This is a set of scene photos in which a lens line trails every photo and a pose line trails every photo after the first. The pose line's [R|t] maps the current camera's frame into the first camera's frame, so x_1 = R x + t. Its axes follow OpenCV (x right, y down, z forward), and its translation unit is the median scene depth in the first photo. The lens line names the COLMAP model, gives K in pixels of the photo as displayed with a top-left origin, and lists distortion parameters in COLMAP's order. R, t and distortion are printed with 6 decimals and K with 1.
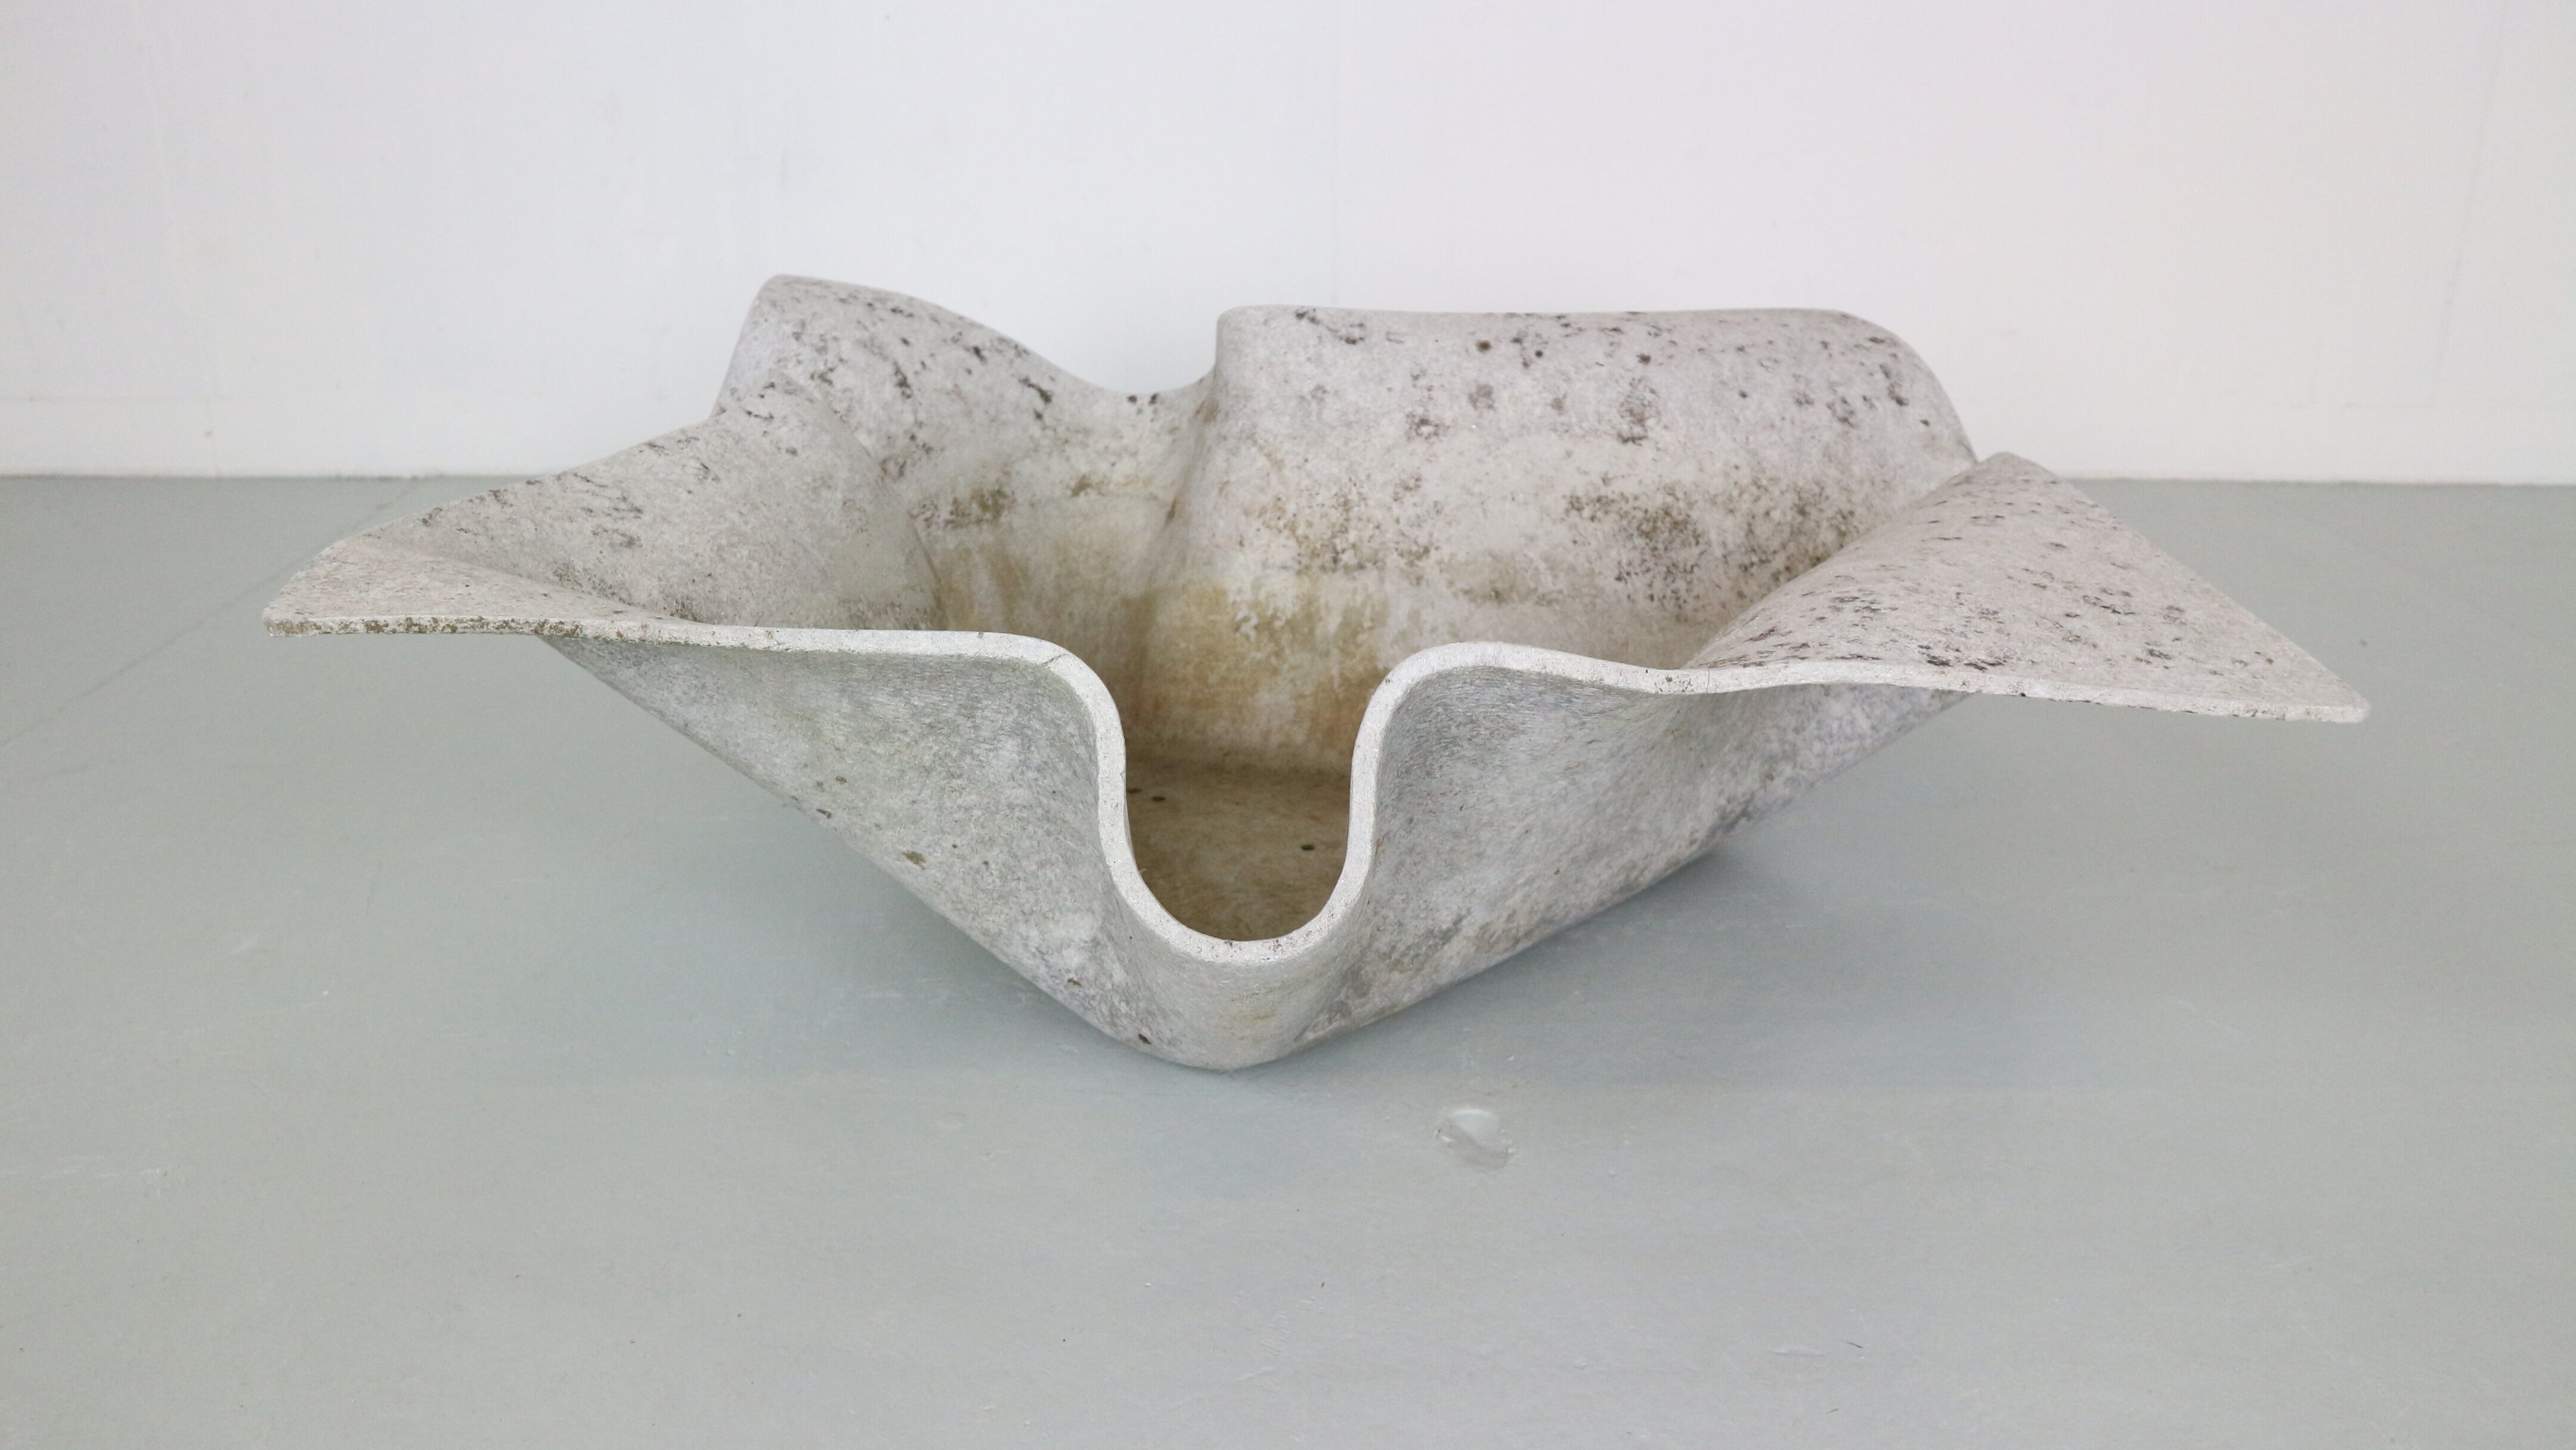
lens RADIAL K [[2136.2, 0, 1291.1], [0, 2136.2, 733.4], [0, 0, 1]] dist [-0.094494, 0.116883]
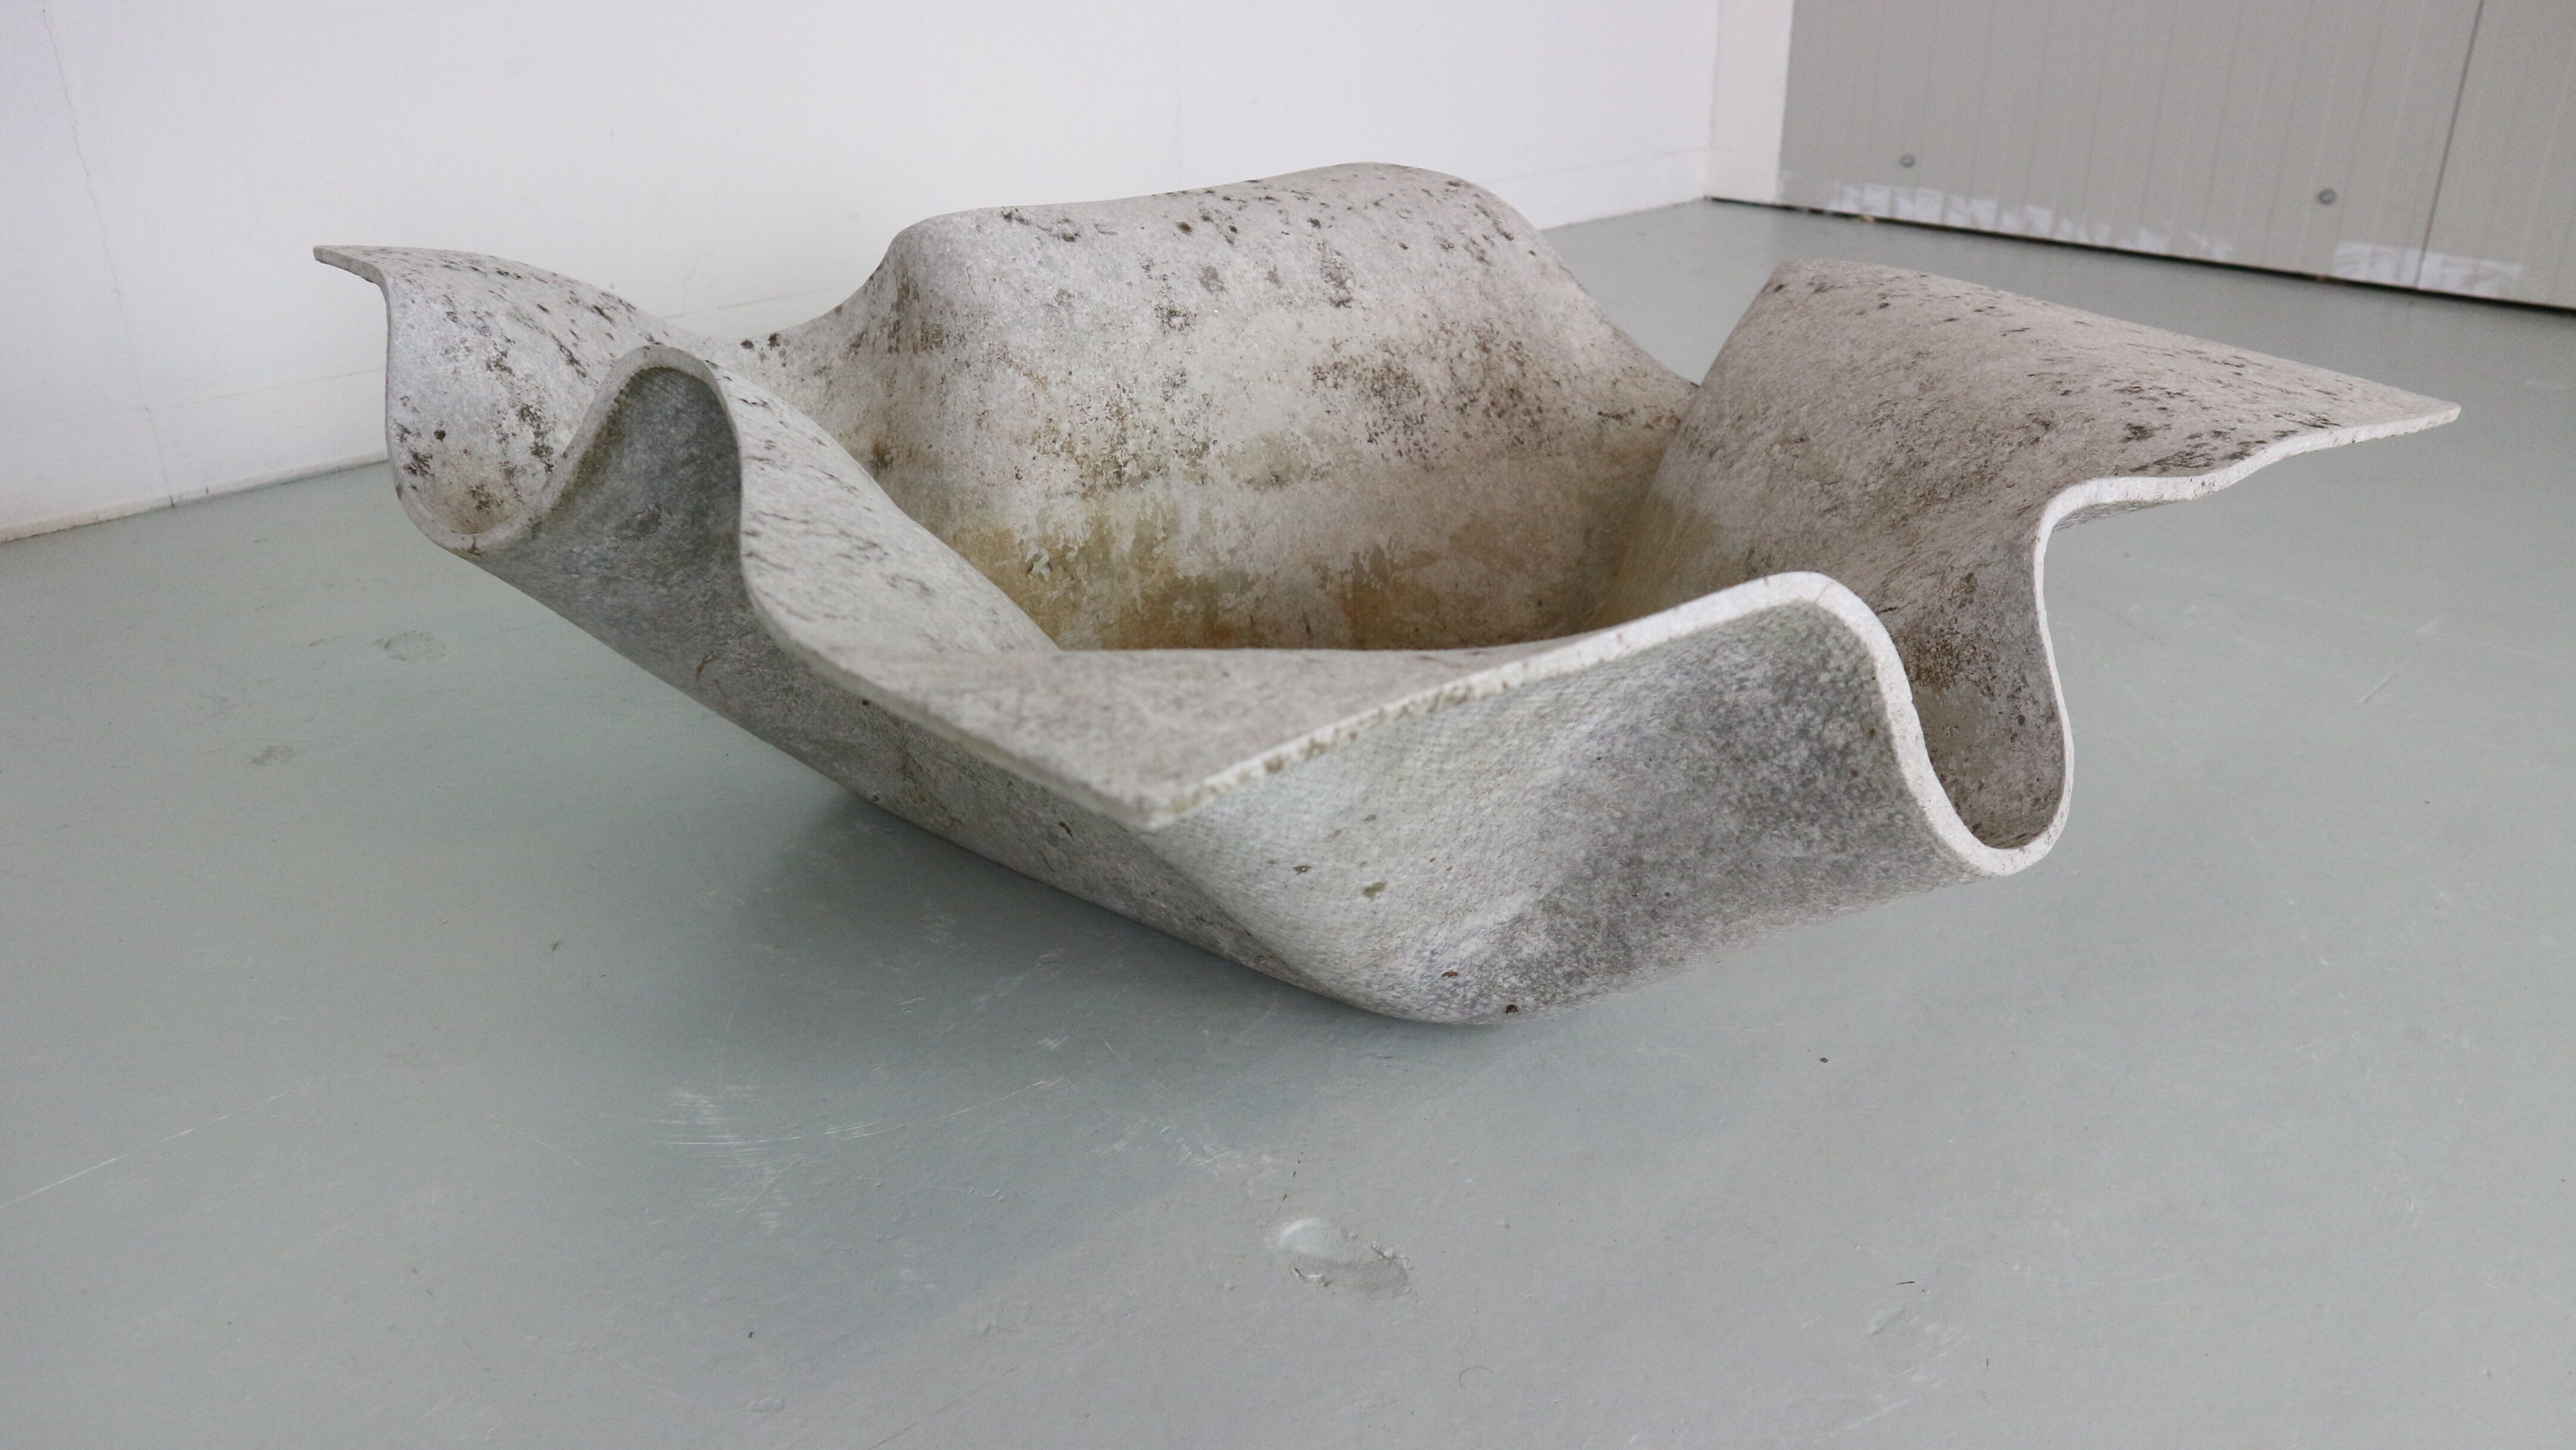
lens RADIAL K [[1871.7, 0, 1287.9], [0, 1871.7, 720.2], [0, 0, 1]] dist [-0.113245, 0.085534]
pose [[0.794670, -0.254571, 0.551084, -0.395388], [0.213317, 0.967029, 0.139110, -0.075336], [-0.568327, 0.007009, 0.822773, 0.293266]]
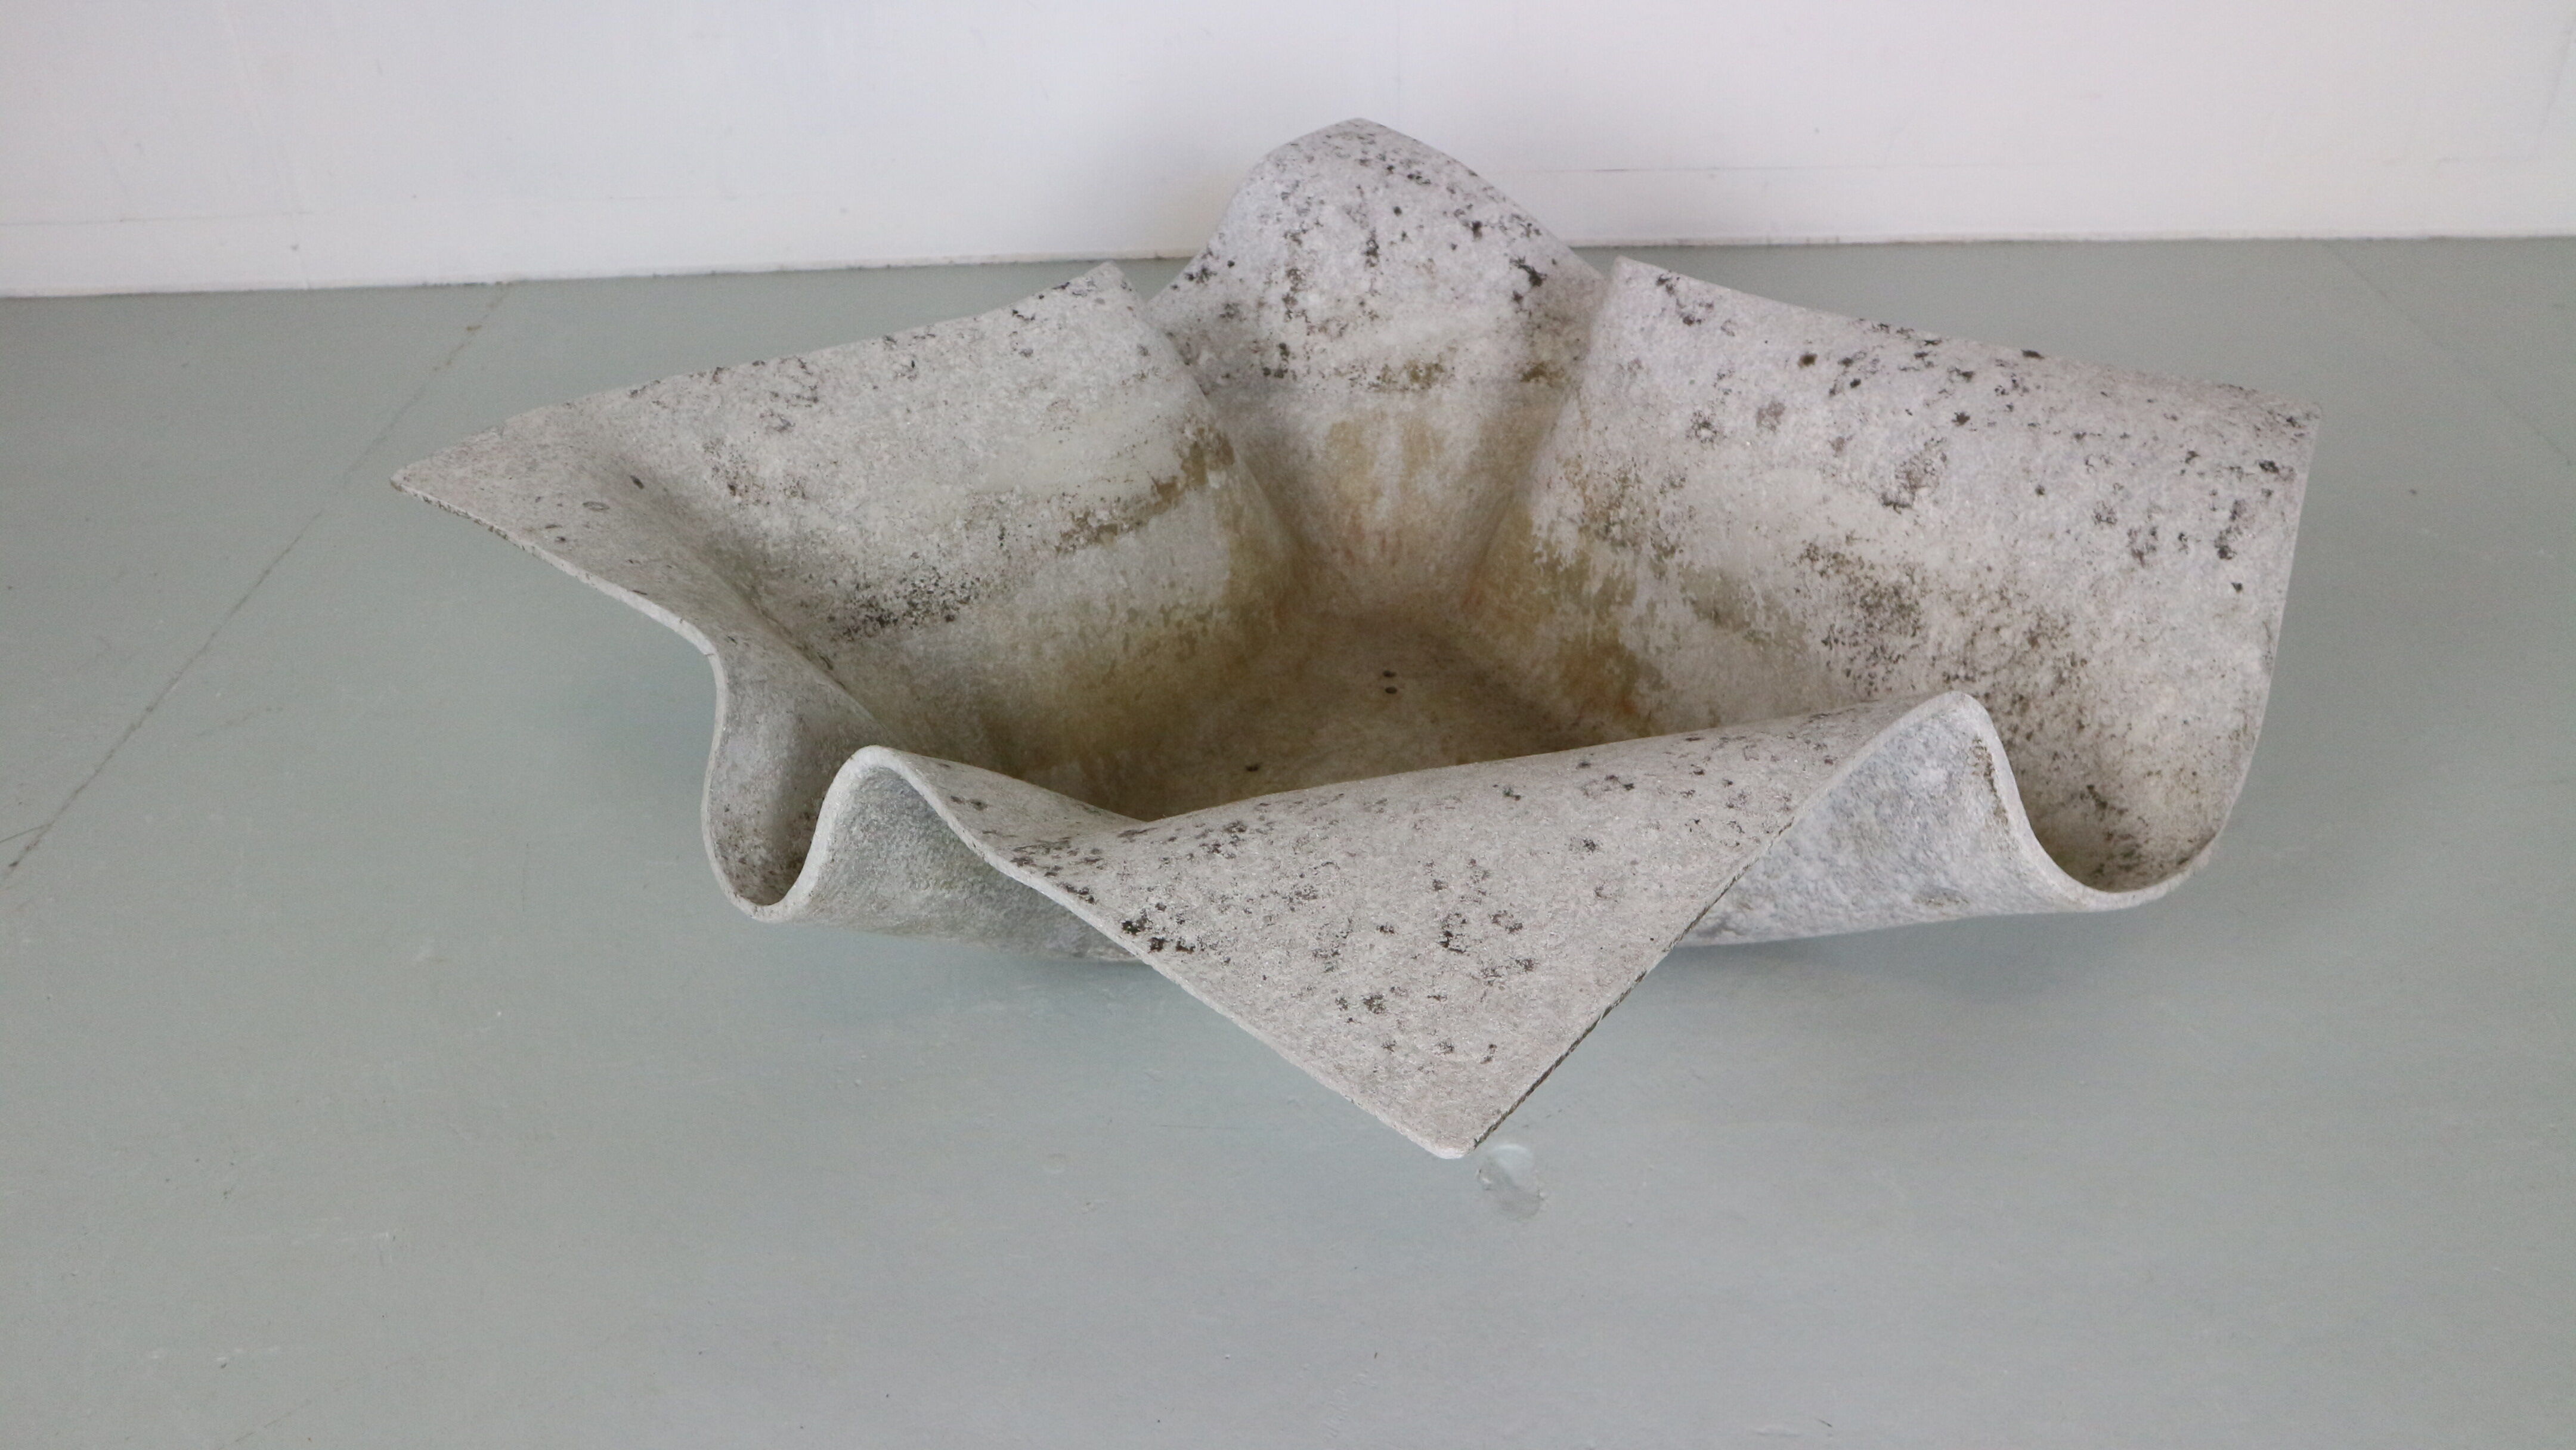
lens RADIAL K [[2140.4, 0, 1292.3], [0, 2140.4, 734.9], [0, 0, 1]] dist [-0.092229, 0.151136]
pose [[0.708094, 0.365433, -0.604203, 0.570933], [-0.208431, 0.925712, 0.315616, -0.282976], [0.674654, -0.097551, 0.731659, 0.137483]]
